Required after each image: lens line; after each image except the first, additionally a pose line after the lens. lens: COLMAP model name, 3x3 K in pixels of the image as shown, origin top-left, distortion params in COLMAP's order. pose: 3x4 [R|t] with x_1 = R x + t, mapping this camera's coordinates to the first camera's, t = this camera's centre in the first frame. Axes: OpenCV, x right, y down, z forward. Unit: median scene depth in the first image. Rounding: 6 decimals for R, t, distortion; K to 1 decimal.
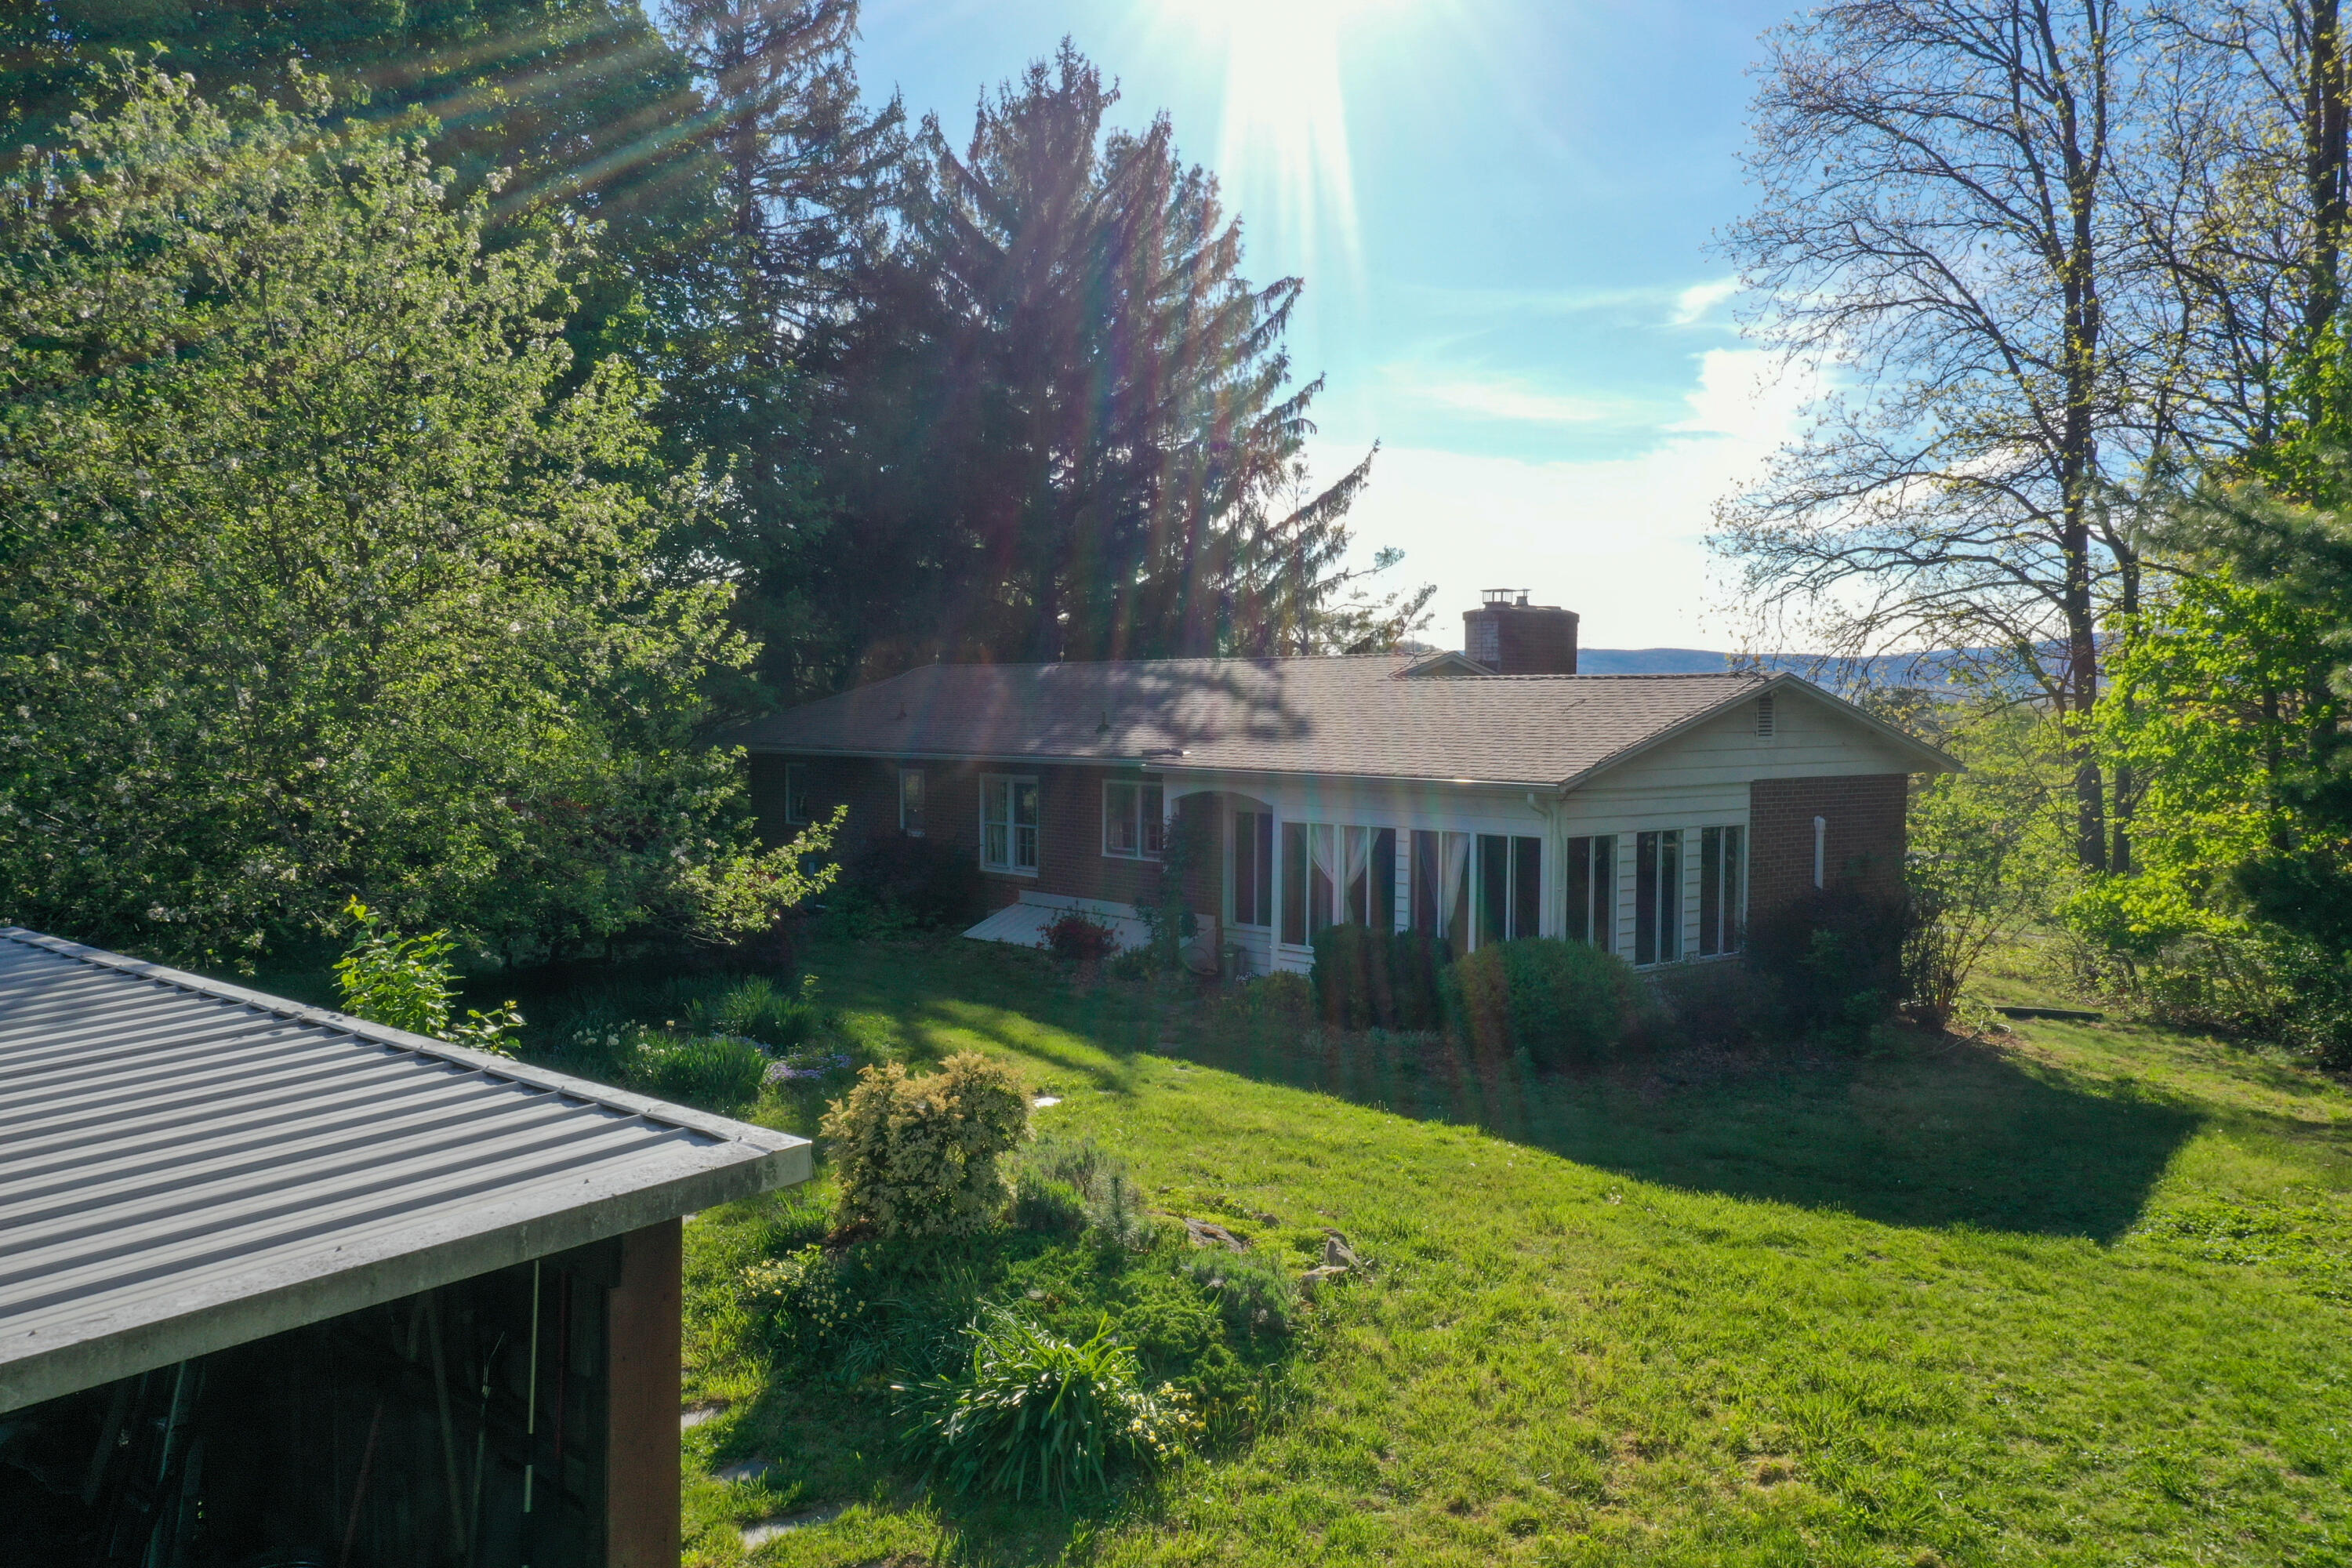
lens RADIAL K [[1843.2, 0, 1158.4], [0, 1843.2, 780.7], [0, 0, 1]] dist [0.022273, 0.005239]
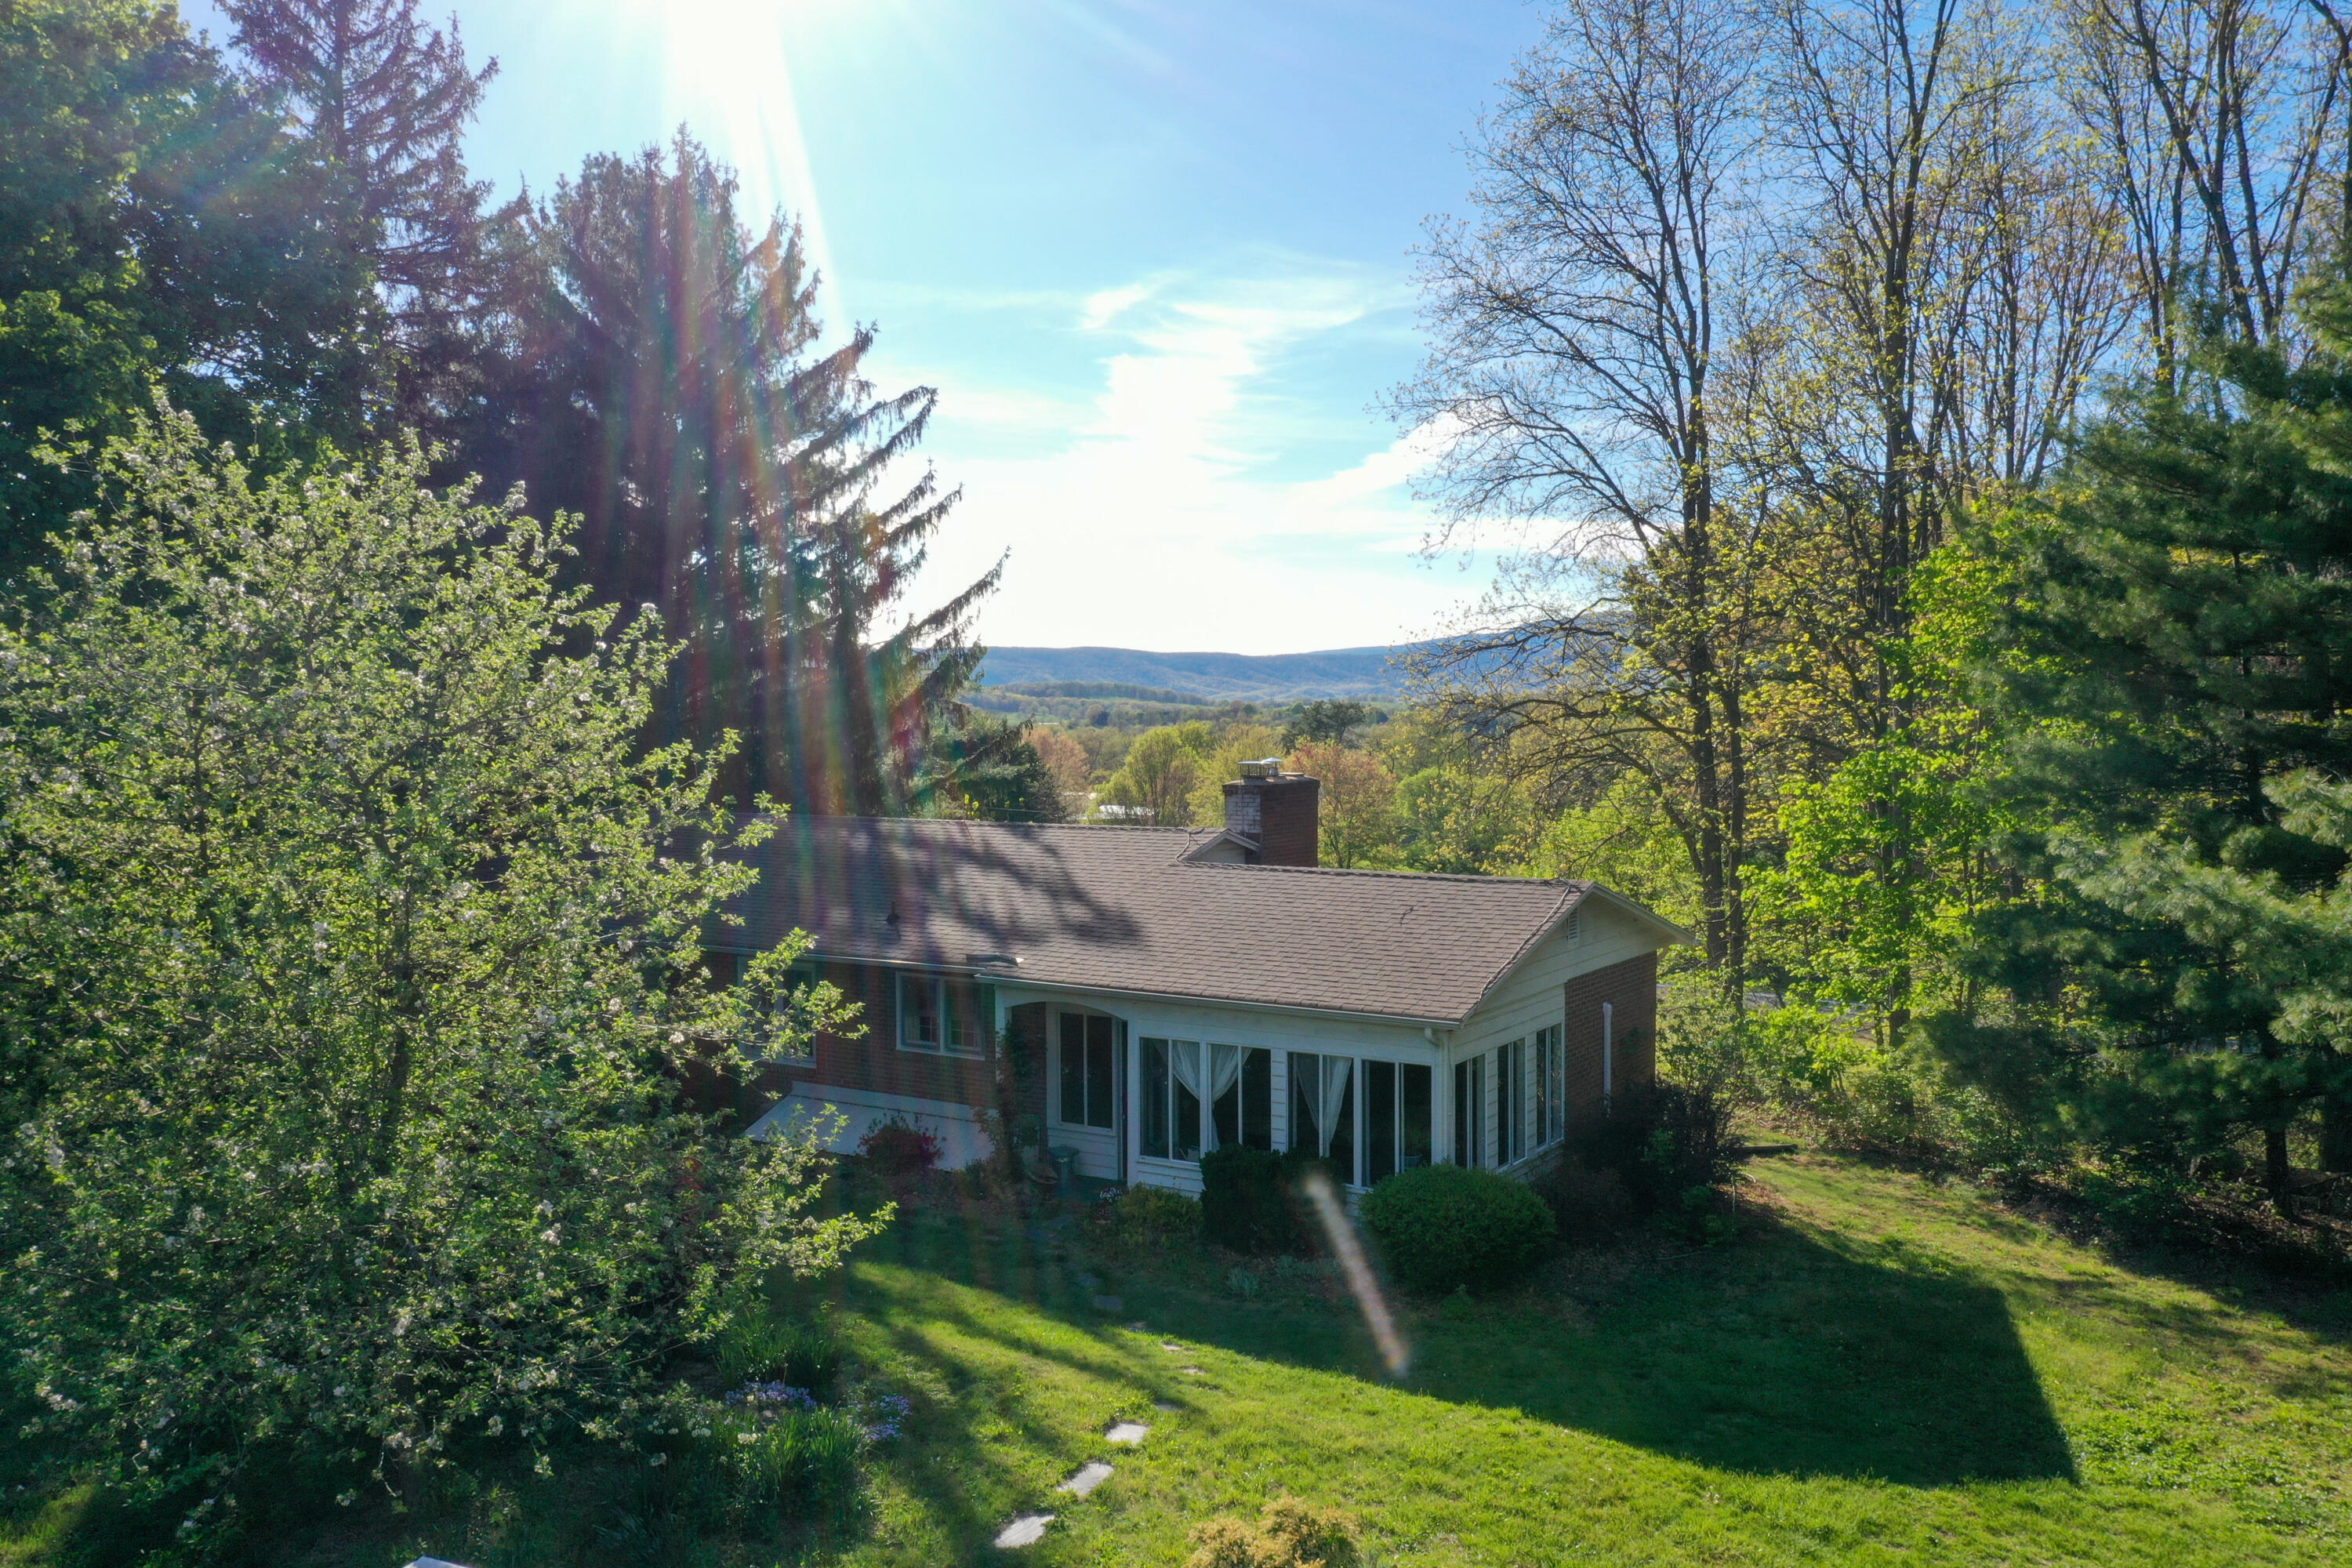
lens RADIAL K [[1843.2, 0, 1158.4], [0, 1843.2, 780.7], [0, 0, 1]] dist [0.022273, 0.005239]
pose [[0.955560, -0.022801, 0.293912, -0.156237], [0.023194, 0.999729, 0.002146, -0.086085], [-0.293881, 0.004767, 0.955830, 0.015779]]
